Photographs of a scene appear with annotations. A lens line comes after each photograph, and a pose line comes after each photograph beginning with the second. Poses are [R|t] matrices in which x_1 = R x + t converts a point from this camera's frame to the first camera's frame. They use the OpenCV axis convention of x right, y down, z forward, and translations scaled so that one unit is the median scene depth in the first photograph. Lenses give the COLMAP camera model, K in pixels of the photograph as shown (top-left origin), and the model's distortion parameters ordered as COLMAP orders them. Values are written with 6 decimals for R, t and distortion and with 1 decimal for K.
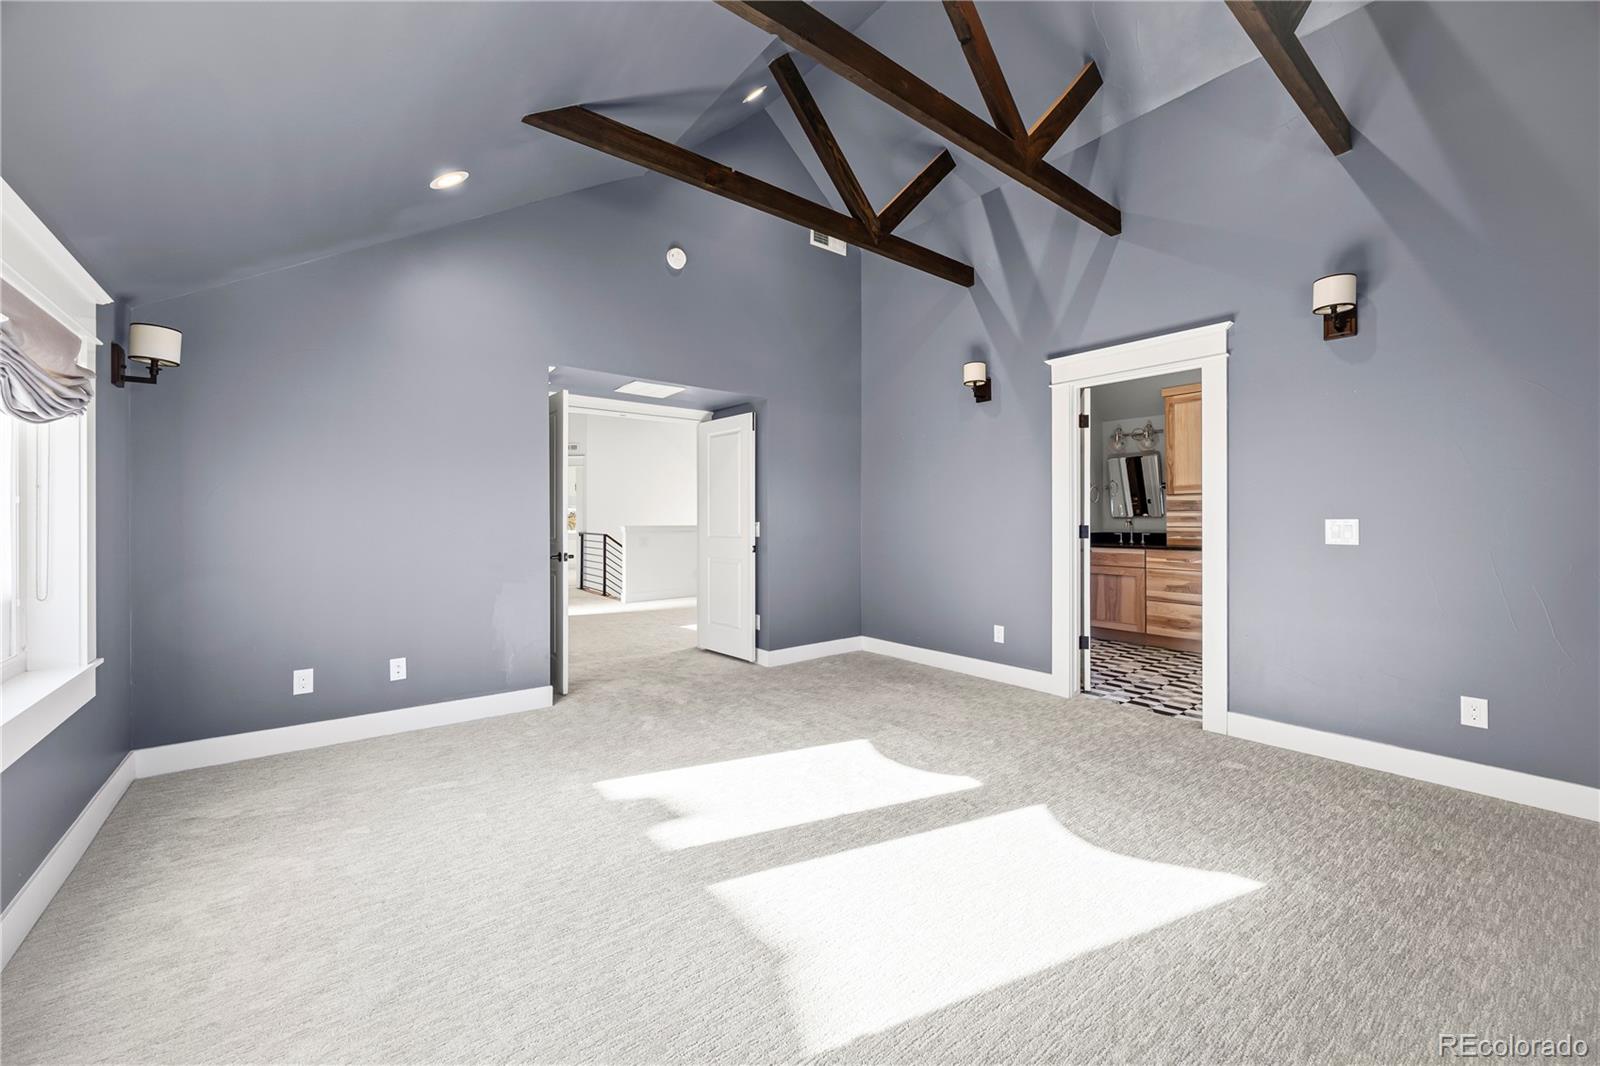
lens RADIAL K [[650.4, 0, 794.9], [0, 650.4, 522.8], [0, 0, 1]] dist [0.008289, -0.001661]
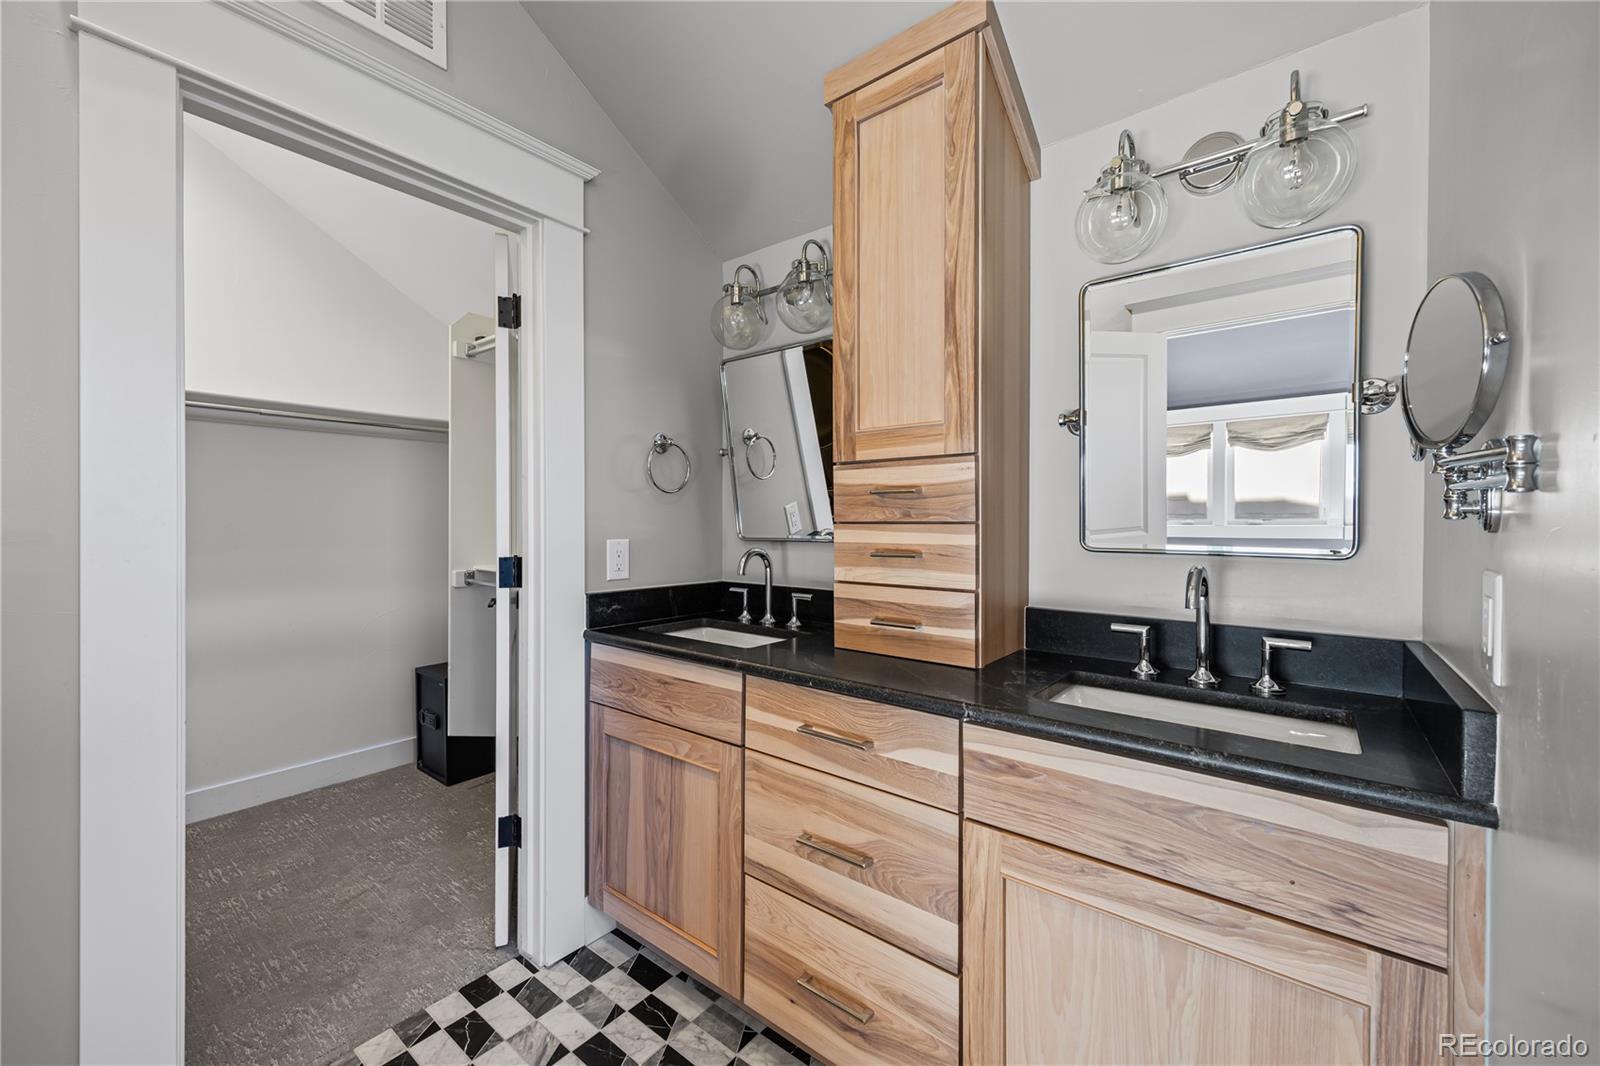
lens RADIAL K [[650.4, 0, 801.8], [0, 650.4, 524.0], [0, 0, 1]] dist [0.008289, -0.001661]
pose [[0.976045, 0.001078, 0.217567, 0.500399], [-0.001346, 0.999999, 0.001086, -0.018149], [-0.217565, -0.001353, 0.976045, 0.739542]]
